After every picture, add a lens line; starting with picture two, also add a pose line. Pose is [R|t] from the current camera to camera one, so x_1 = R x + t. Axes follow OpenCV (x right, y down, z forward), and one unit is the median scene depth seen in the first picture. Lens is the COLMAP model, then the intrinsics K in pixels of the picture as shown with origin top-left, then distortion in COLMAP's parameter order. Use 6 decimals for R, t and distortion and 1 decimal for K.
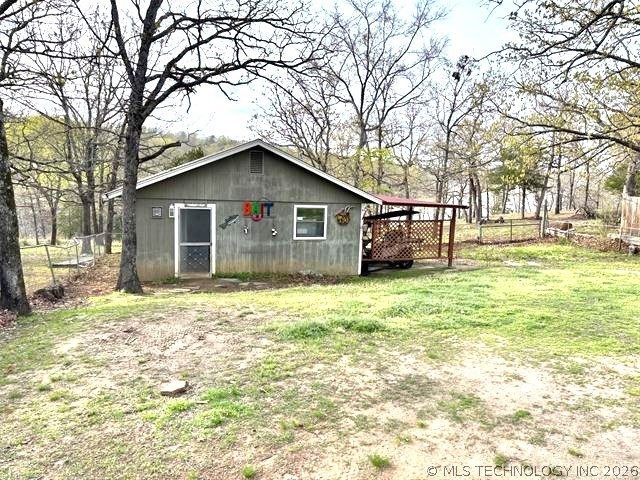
lens RADIAL K [[485.9, 0, 322.8], [0, 485.9, 242.0], [0, 0, 1]] dist [0.022914, -0.010091]
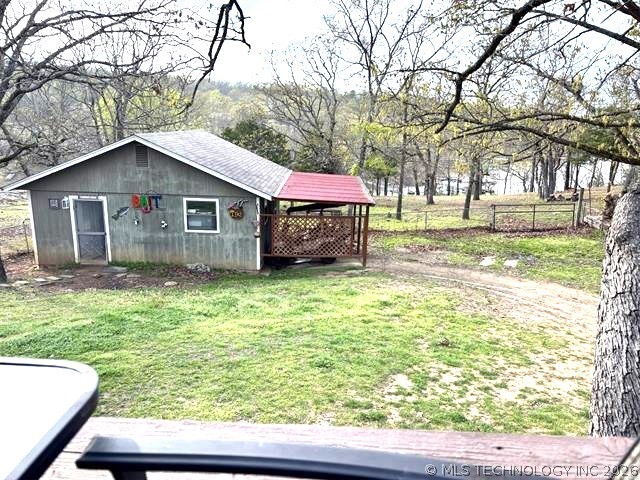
lens RADIAL K [[485.9, 0, 320.6], [0, 485.9, 238.3], [0, 0, 1]] dist [0.022914, -0.010091]
pose [[0.955483, 0.058126, -0.289265, 0.500063], [-0.033616, 0.995465, 0.088993, -0.091194], [0.293126, -0.075308, 0.953103, 0.121115]]
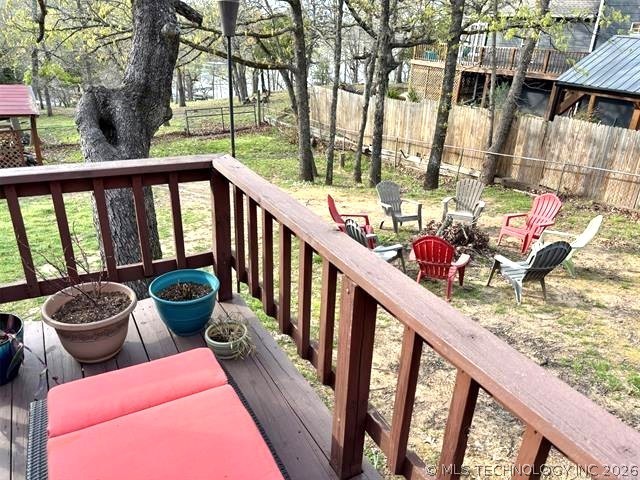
lens RADIAL K [[485.9, 0, 321.0], [0, 485.9, 241.1], [0, 0, 1]] dist [0.022914, -0.010091]
pose [[0.970835, -0.082884, 0.224964, 0.610238], [0.019659, 0.962702, 0.269850, -0.087368], [-0.238940, -0.257557, 0.936254, 0.016929]]
